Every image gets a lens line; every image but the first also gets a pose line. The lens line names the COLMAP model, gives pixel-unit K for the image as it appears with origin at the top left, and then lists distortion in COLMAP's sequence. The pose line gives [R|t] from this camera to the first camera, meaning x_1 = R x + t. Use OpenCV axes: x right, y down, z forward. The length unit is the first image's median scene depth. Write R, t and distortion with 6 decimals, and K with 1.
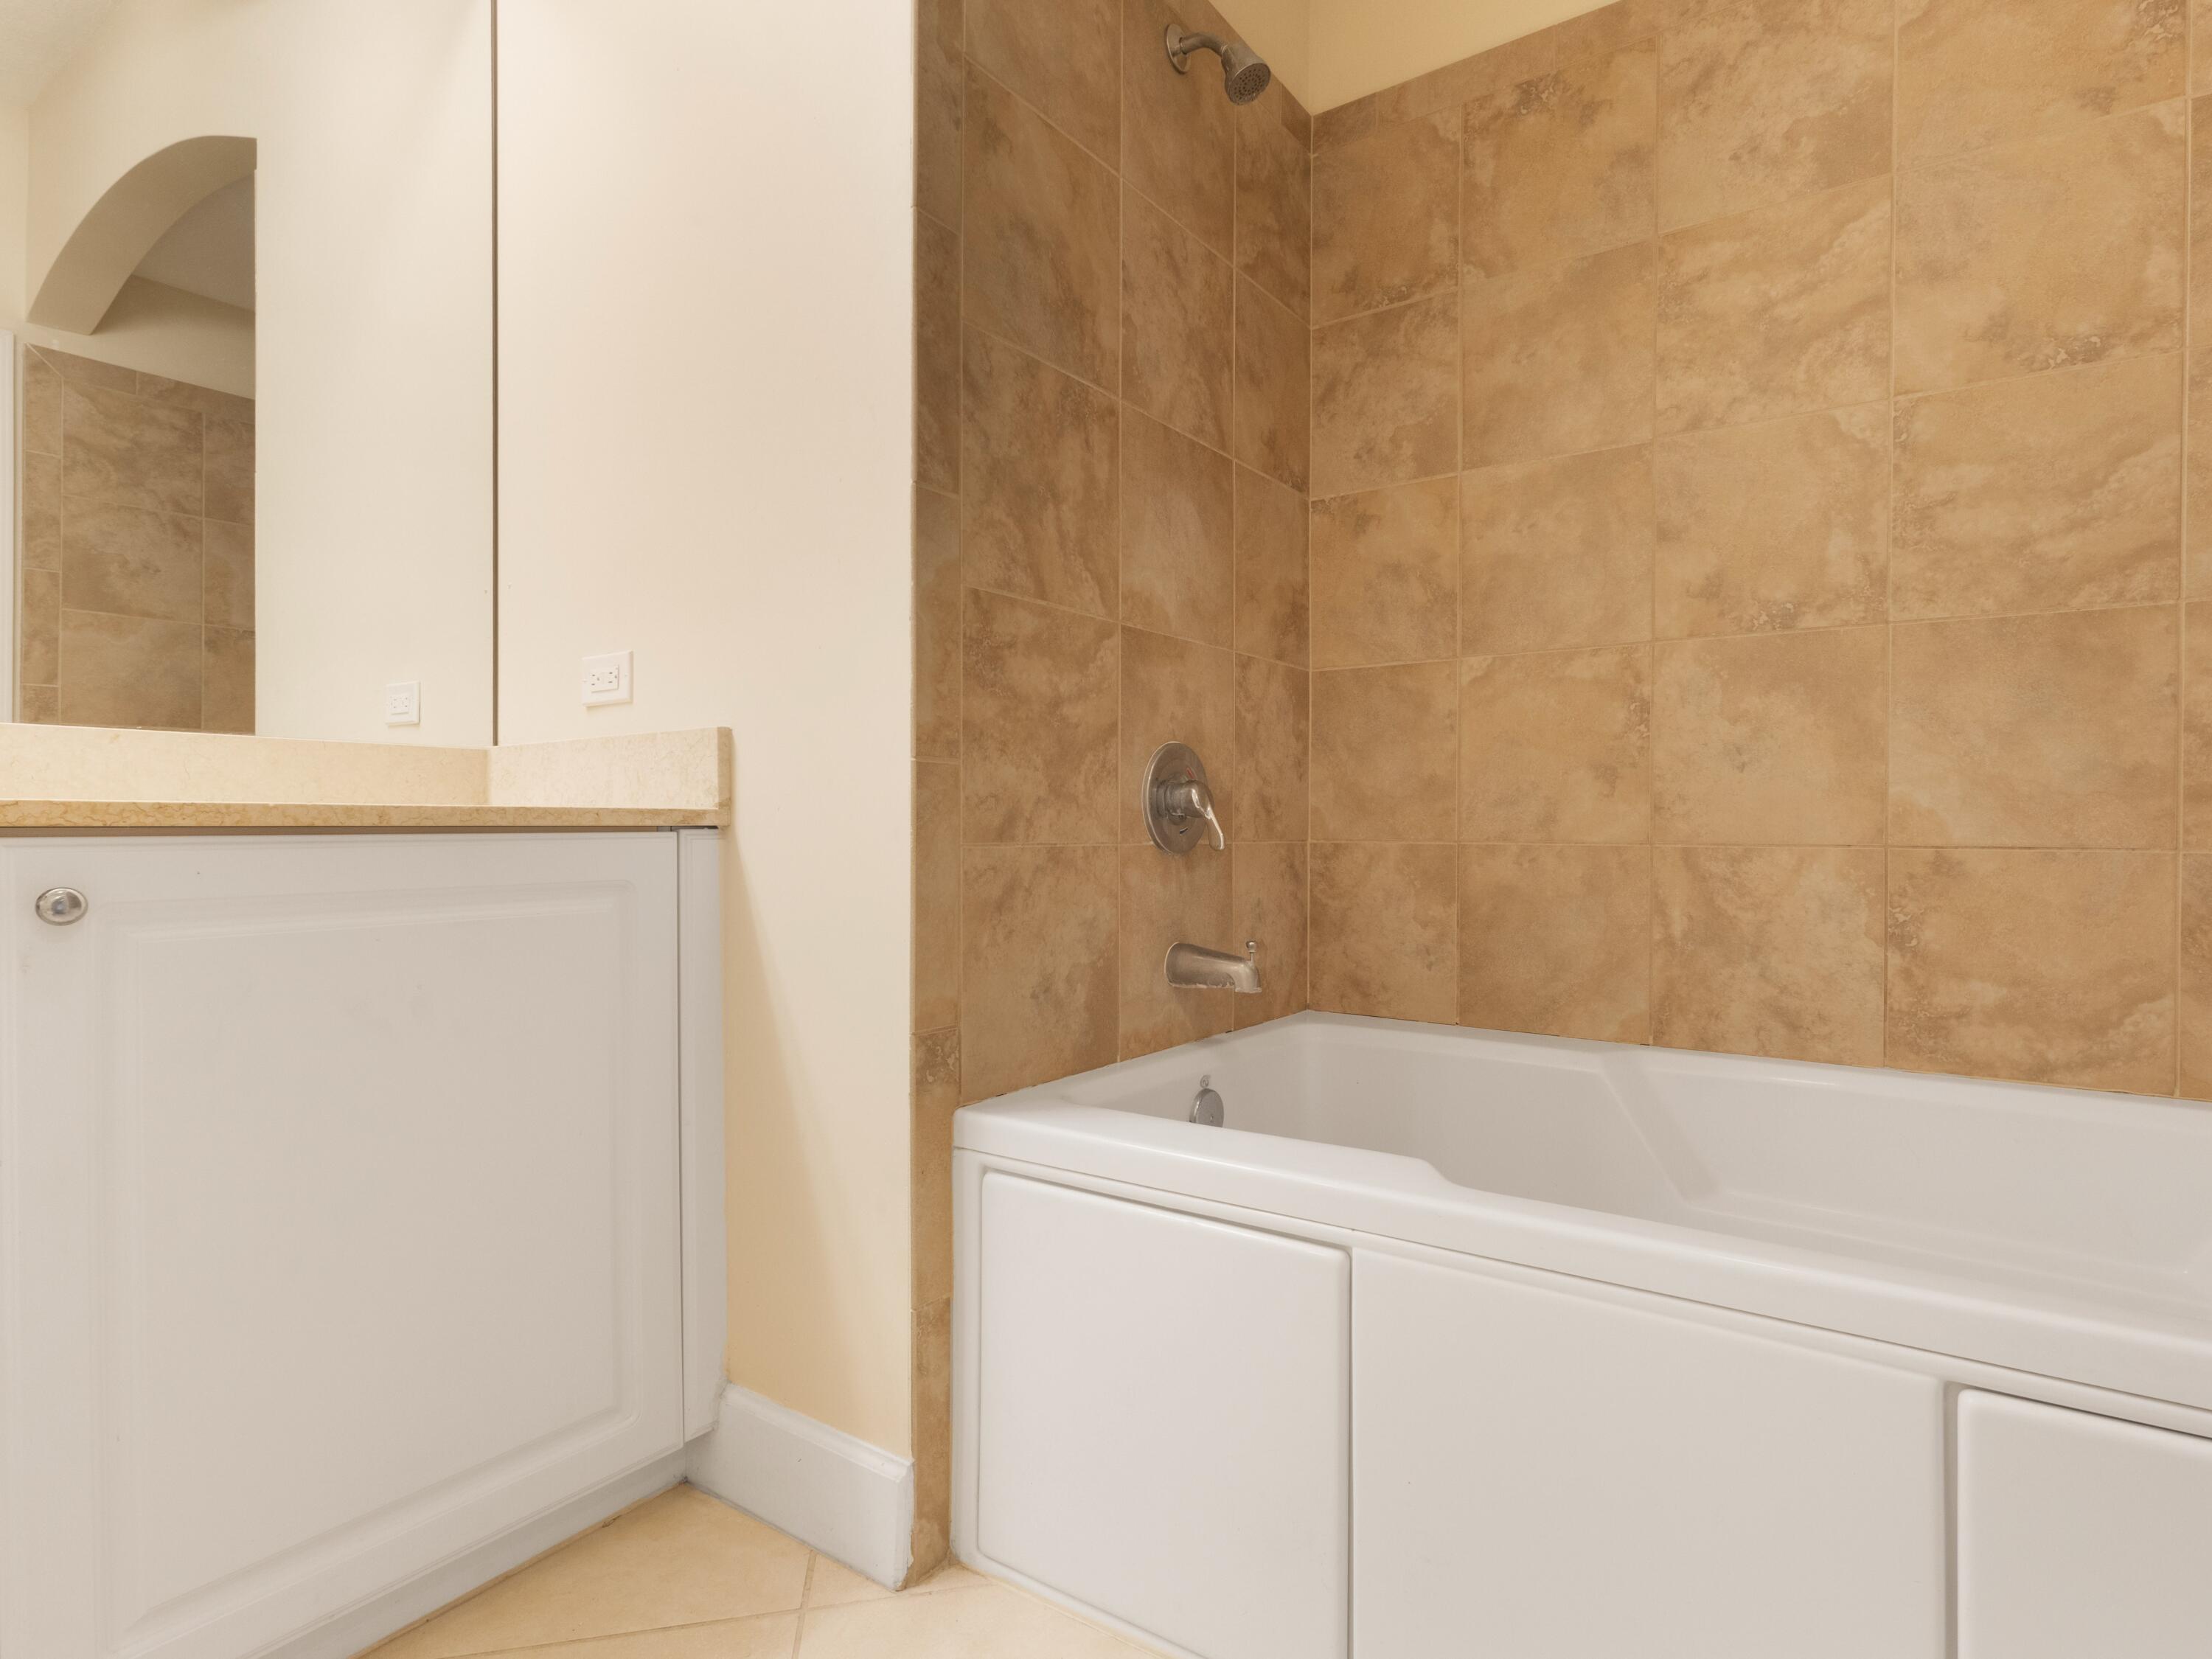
lens RADIAL K [[1149.7, 0, 1198.7], [0, 1149.7, 845.9], [0, 0, 1]] dist [-0.001383, 0.000216]
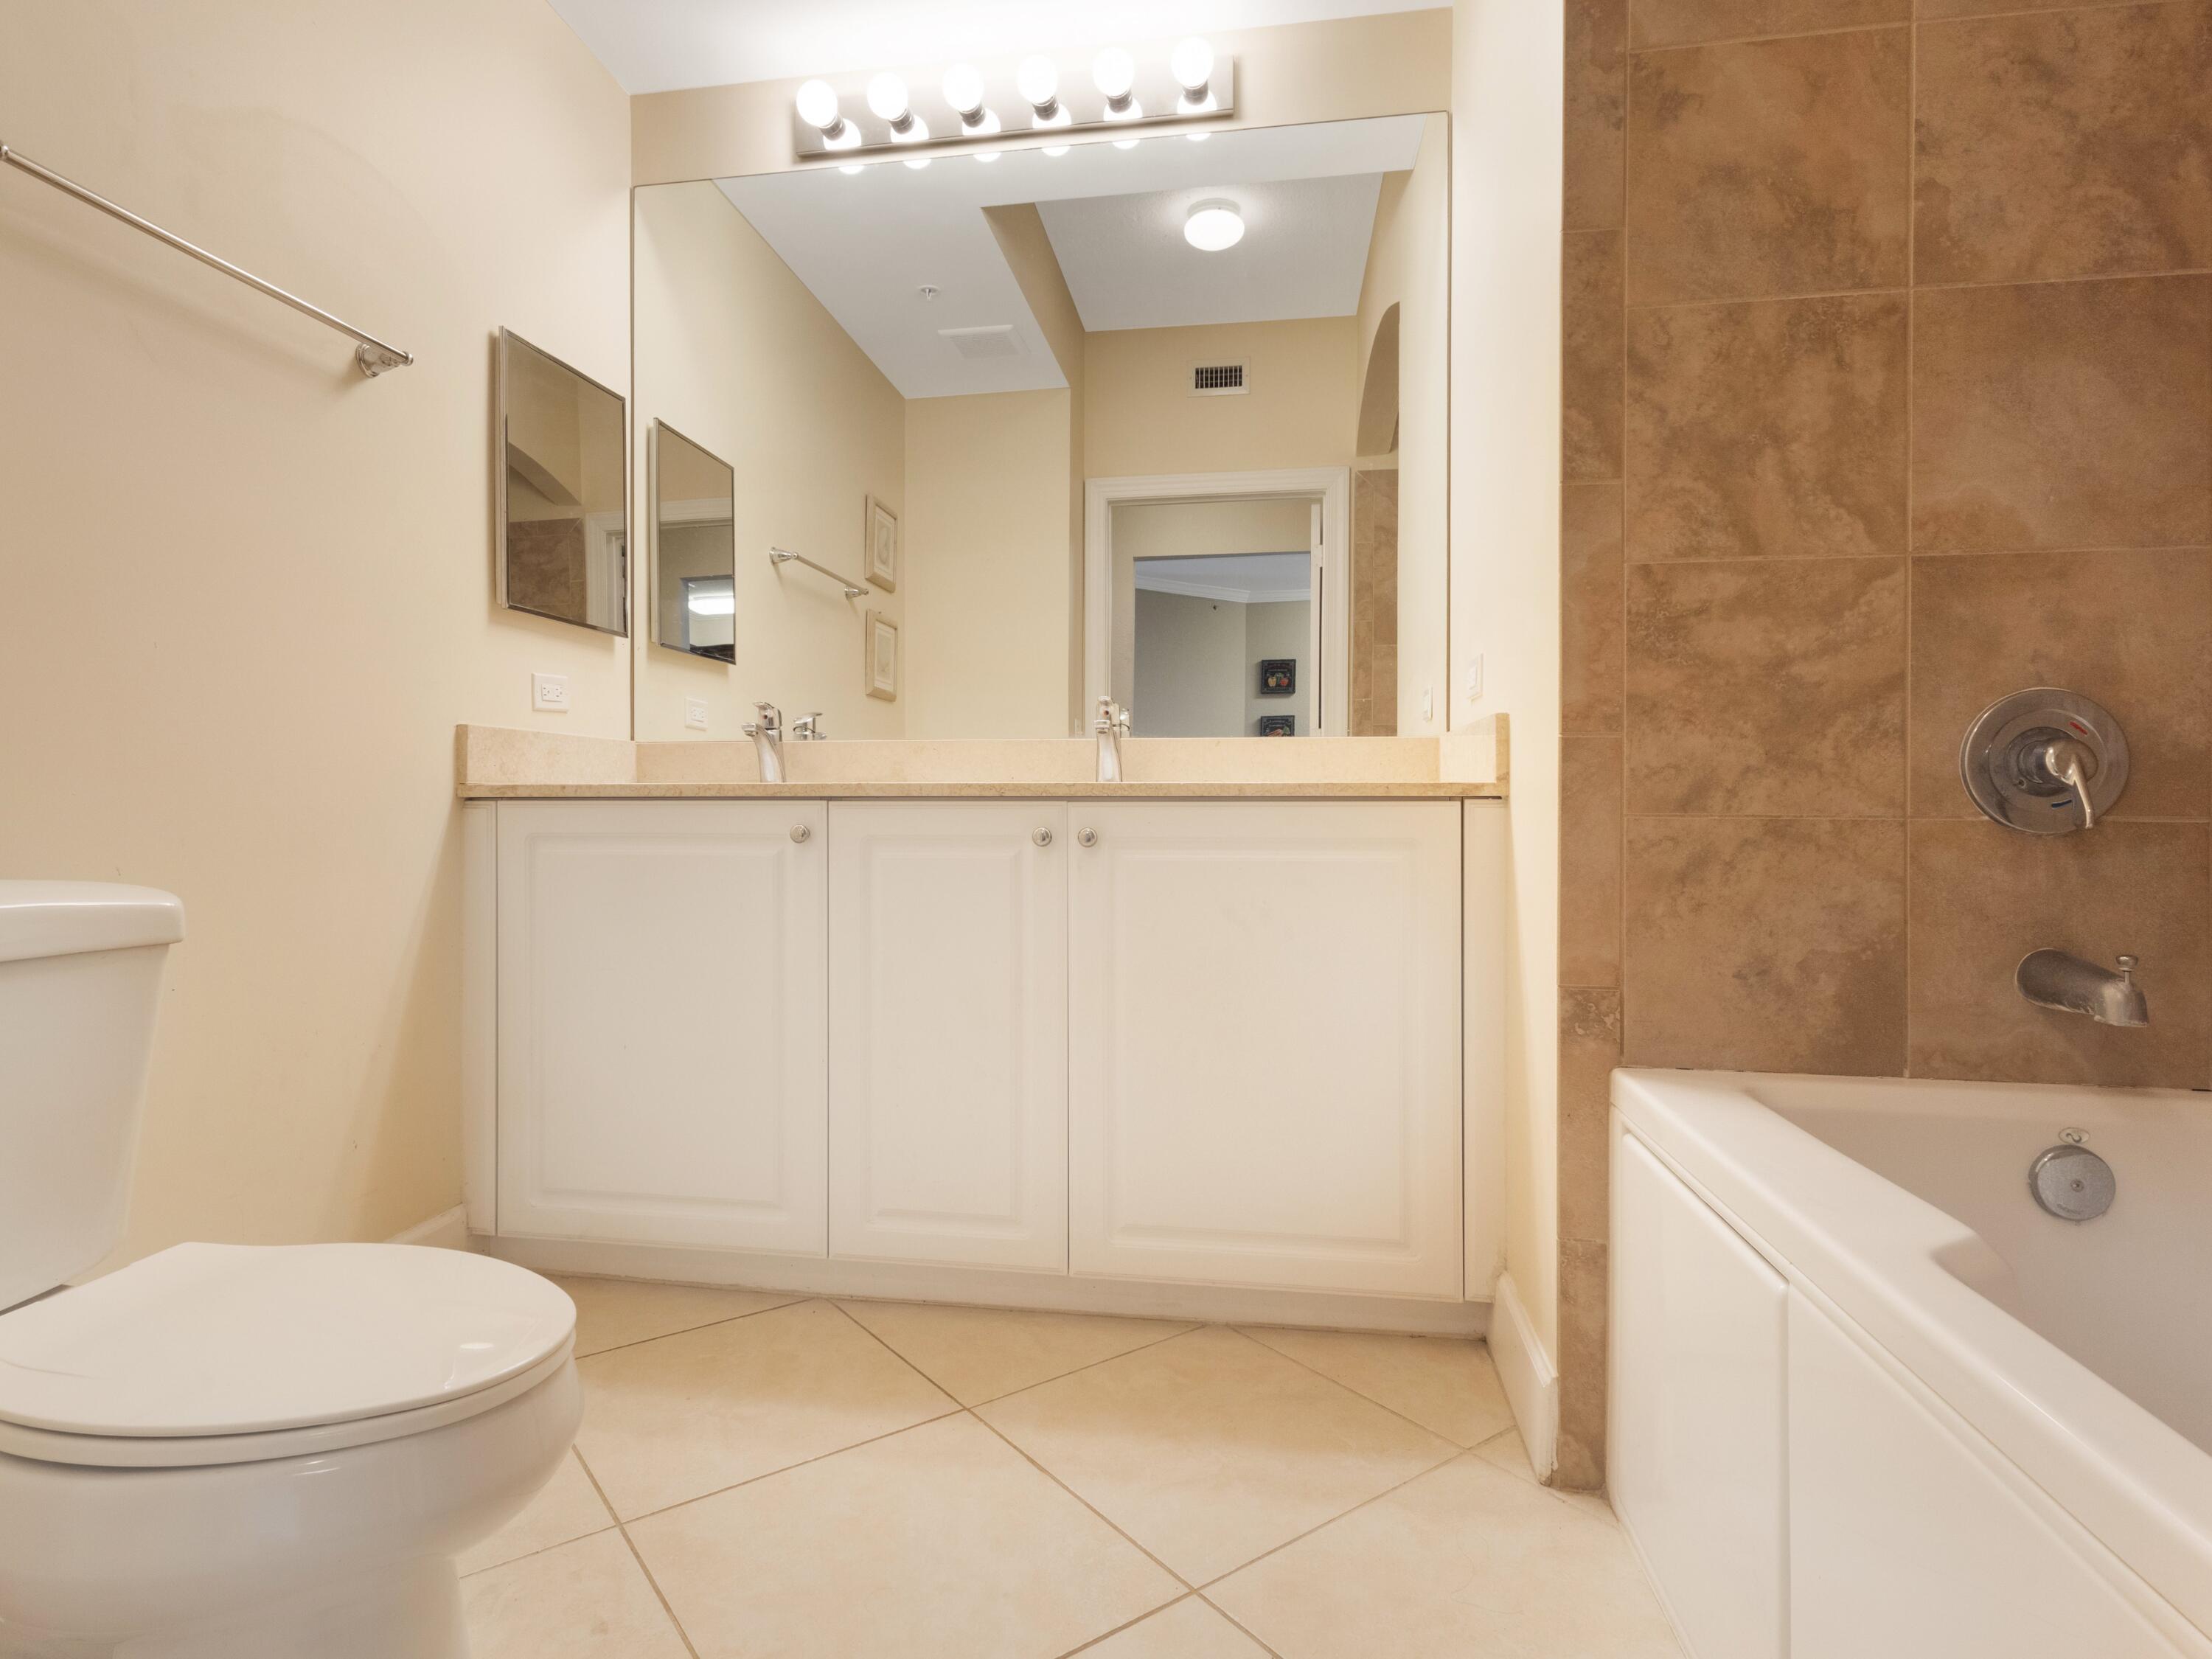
lens RADIAL K [[1189.8, 0, 1095.6], [0, 1189.8, 826.2], [0, 0, 1]] dist [0.000030, 0.000205]
pose [[0.420683, 0.024011, -0.906890, 0.510585], [-0.015869, 0.999692, 0.019107, -0.003276], [0.907069, 0.006353, 0.420934, 0.103255]]
